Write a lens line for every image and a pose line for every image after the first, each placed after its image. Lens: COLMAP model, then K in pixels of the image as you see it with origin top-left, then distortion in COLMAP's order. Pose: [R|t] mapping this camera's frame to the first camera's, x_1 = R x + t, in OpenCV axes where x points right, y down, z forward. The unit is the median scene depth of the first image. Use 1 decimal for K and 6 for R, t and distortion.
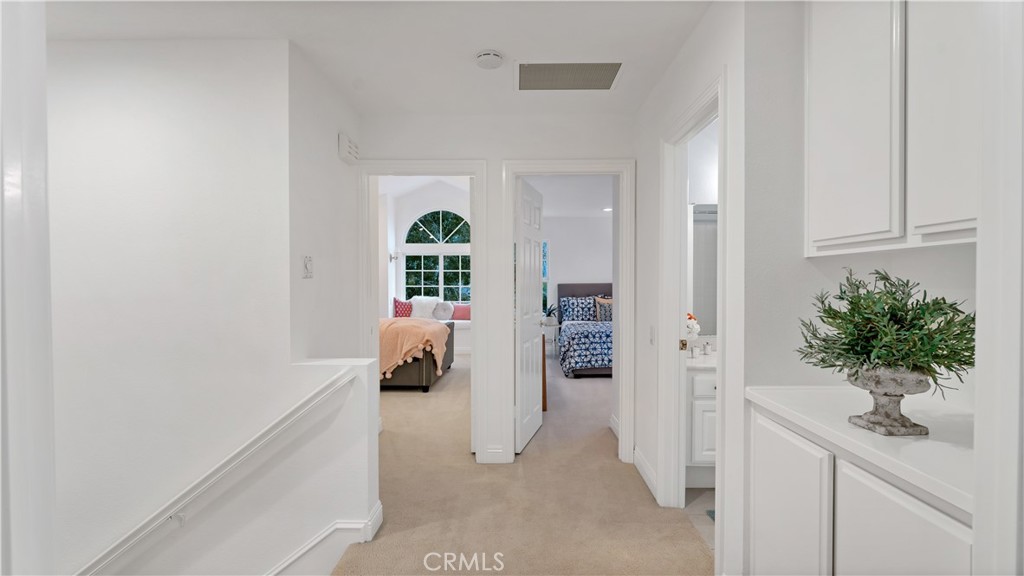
lens RADIAL K [[474.3, 0, 514.6], [0, 474.3, 288.9], [0, 0, 1]] dist [-0.002193, 0.001208]
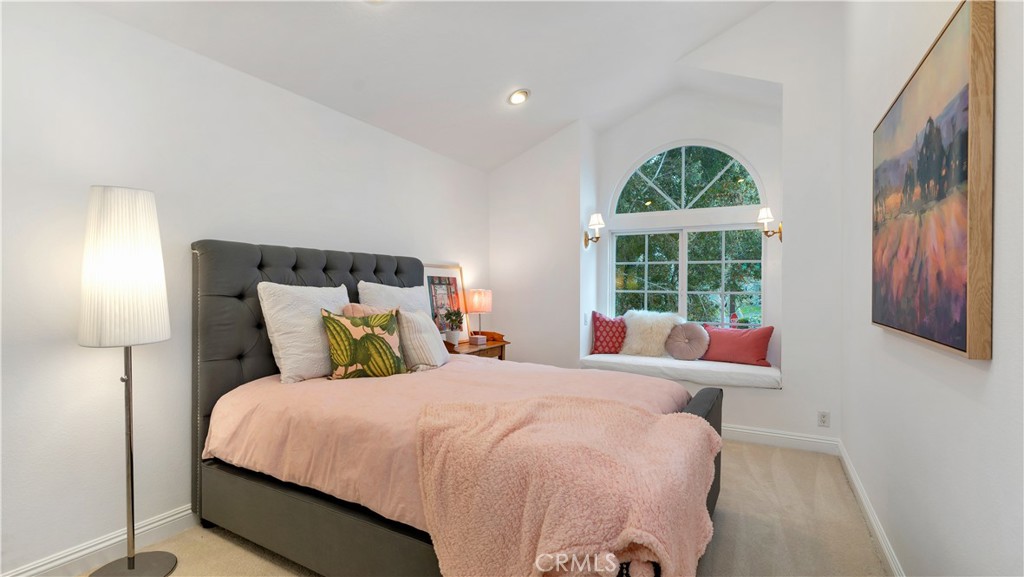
lens RADIAL K [[479.0, 0, 515.0], [0, 479.0, 289.9], [0, 0, 1]] dist [-0.003518, -0.001207]
pose [[0.888134, 0.013722, -0.459381, -0.077859], [-0.014856, 0.999889, 0.001146, -0.006193], [0.459345, 0.005806, 0.888239, 0.454427]]
